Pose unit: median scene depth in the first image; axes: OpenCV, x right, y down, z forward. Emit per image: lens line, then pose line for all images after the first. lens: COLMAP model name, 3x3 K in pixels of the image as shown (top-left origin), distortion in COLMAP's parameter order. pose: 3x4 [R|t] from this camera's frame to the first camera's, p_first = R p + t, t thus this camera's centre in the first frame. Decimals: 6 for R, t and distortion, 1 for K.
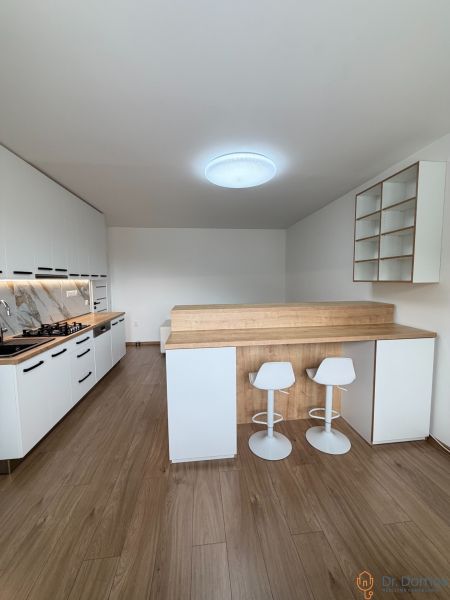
lens RADIAL K [[237.4, 0, 225.0], [0, 237.4, 300.0], [0, 0, 1]] dist [0.001133, -0.000008]
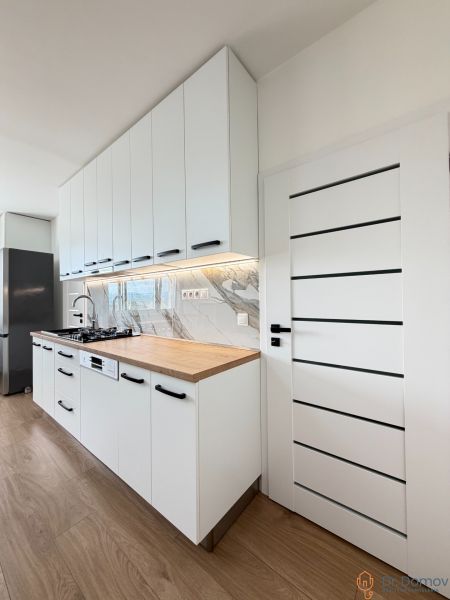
lens RADIAL K [[237.4, 0, 225.0], [0, 237.4, 300.0], [0, 0, 1]] dist [0.001133, -0.000008]
pose [[-0.703125, 0.014049, -0.710928, -0.430210], [-0.043252, 0.997108, 0.062482, -0.066860], [0.709750, 0.074682, -0.700484, 1.876723]]
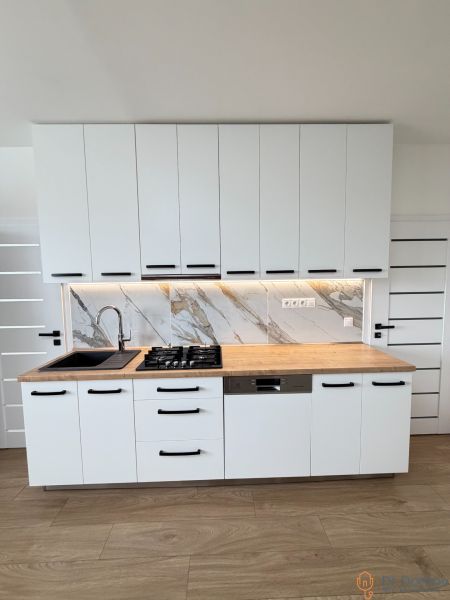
lens RADIAL K [[237.4, 0, 225.0], [0, 237.4, 300.0], [0, 0, 1]] dist [0.001133, -0.000008]
pose [[-0.084155, 0.089005, -0.992470, -0.066322], [-0.068273, 0.993147, 0.094855, -0.103258], [0.994111, 0.075742, -0.077501, 1.151686]]
